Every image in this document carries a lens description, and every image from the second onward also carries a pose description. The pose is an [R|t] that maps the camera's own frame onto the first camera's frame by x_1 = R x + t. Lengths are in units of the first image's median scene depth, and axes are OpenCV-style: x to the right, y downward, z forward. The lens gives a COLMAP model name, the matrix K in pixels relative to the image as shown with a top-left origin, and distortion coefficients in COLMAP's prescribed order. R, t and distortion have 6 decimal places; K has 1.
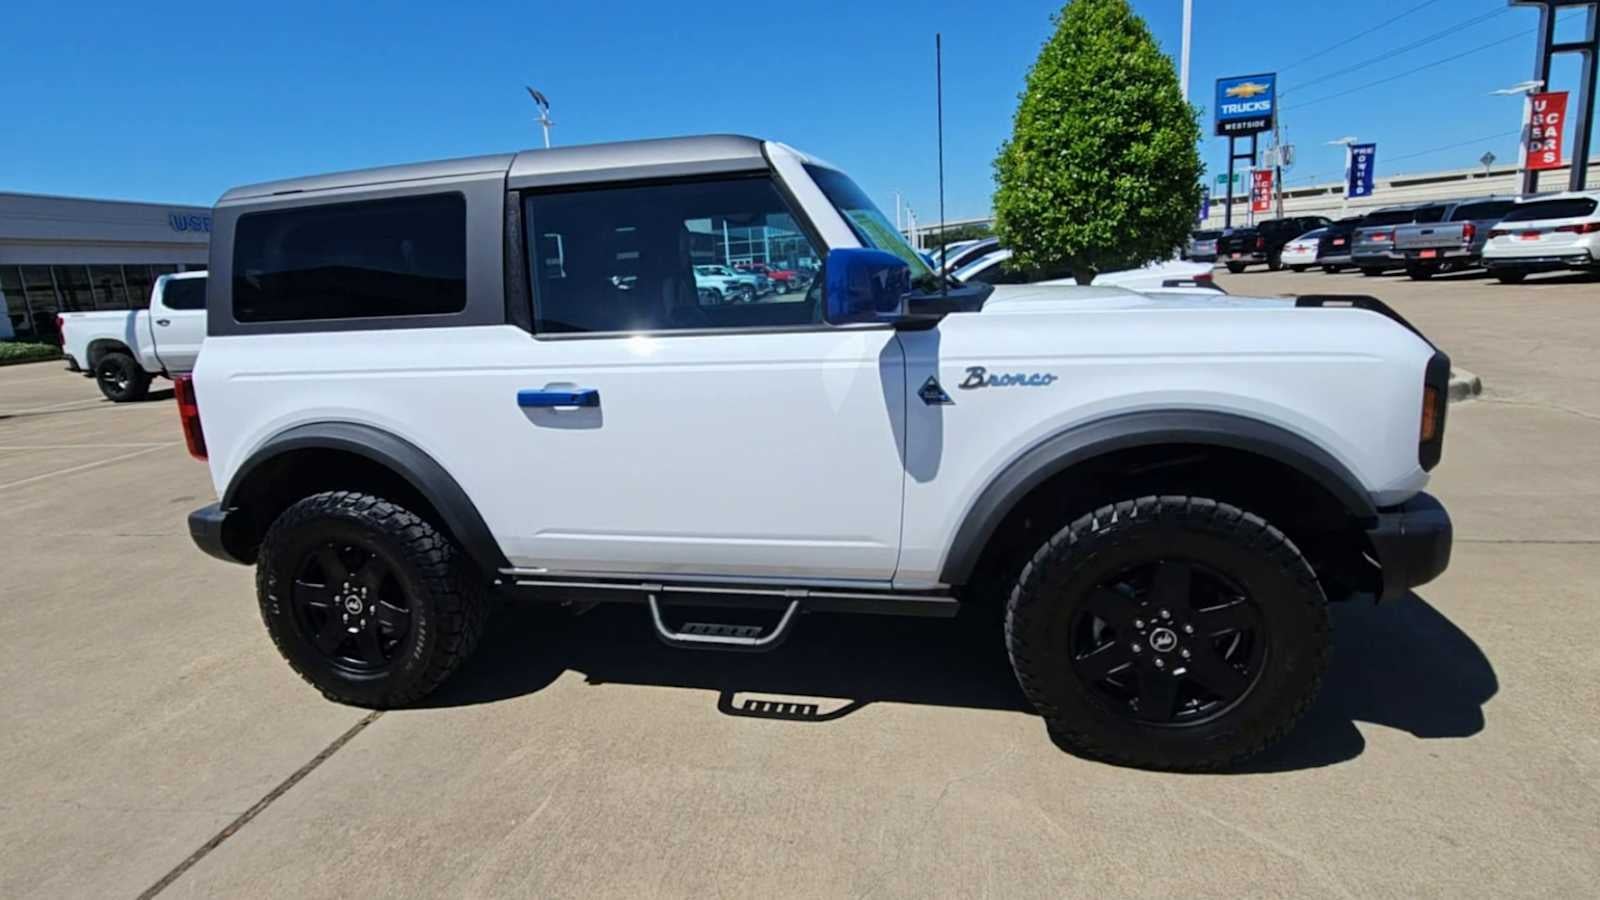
lens RADIAL K [[785.8, 0, 787.7], [0, 785.8, 443.1], [0, 0, 1]] dist [-0.000091, -0.000065]
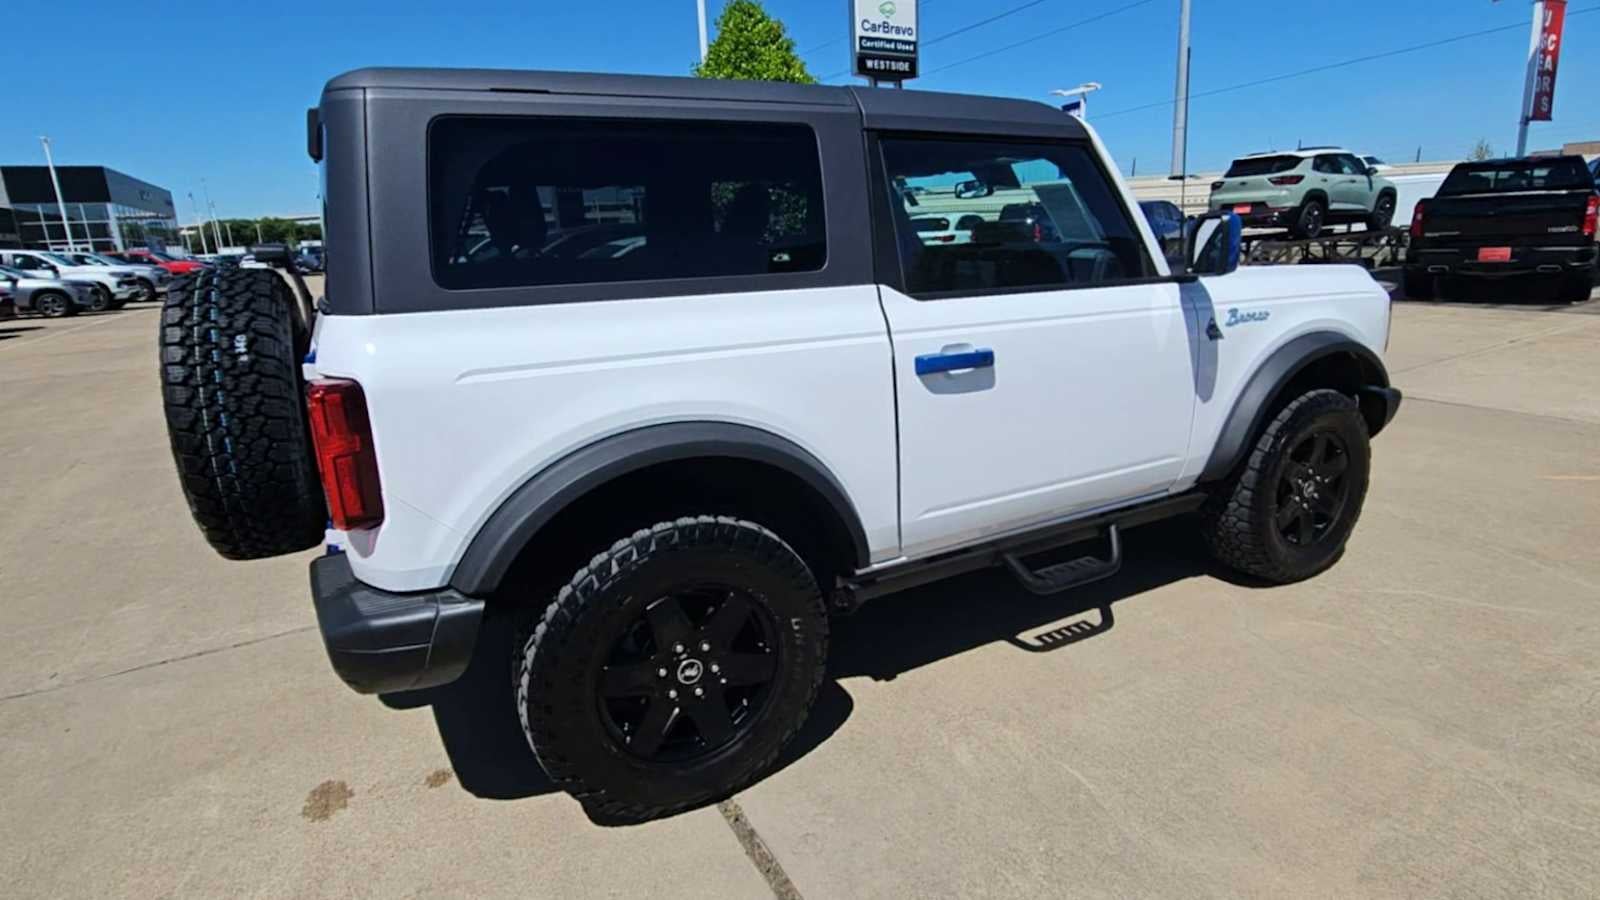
lens RADIAL K [[783.6, 0, 807.0], [0, 783.6, 429.2], [0, 0, 1]] dist [0.008170, -0.000164]
pose [[0.759714, -0.123907, 0.638343, -1.004153], [0.131818, 0.990641, 0.035410, -0.032490], [-0.636756, 0.057244, 0.768938, 0.392566]]
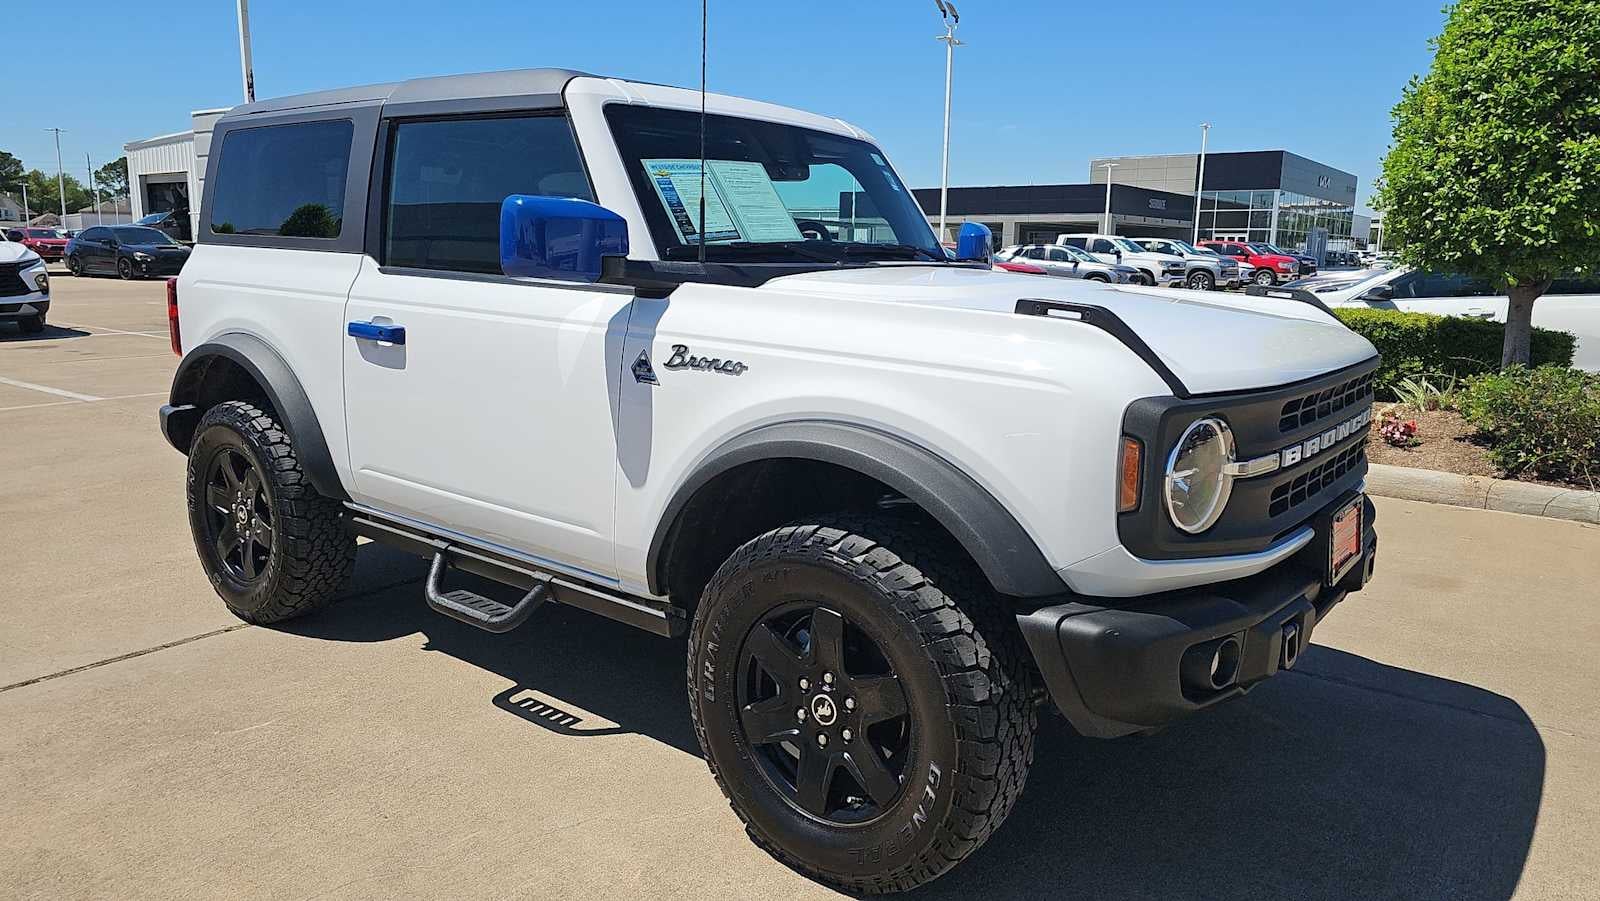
lens RADIAL K [[1079.7, 0, 839.2], [0, 1079.7, 415.2], [0, 0, 1]] dist [0.052291, -0.041869]
pose [[0.909663, 0.143075, -0.389928, 0.755956], [-0.163844, 0.986277, -0.020340, -0.020941], [0.381666, 0.082390, 0.920621, -0.024794]]
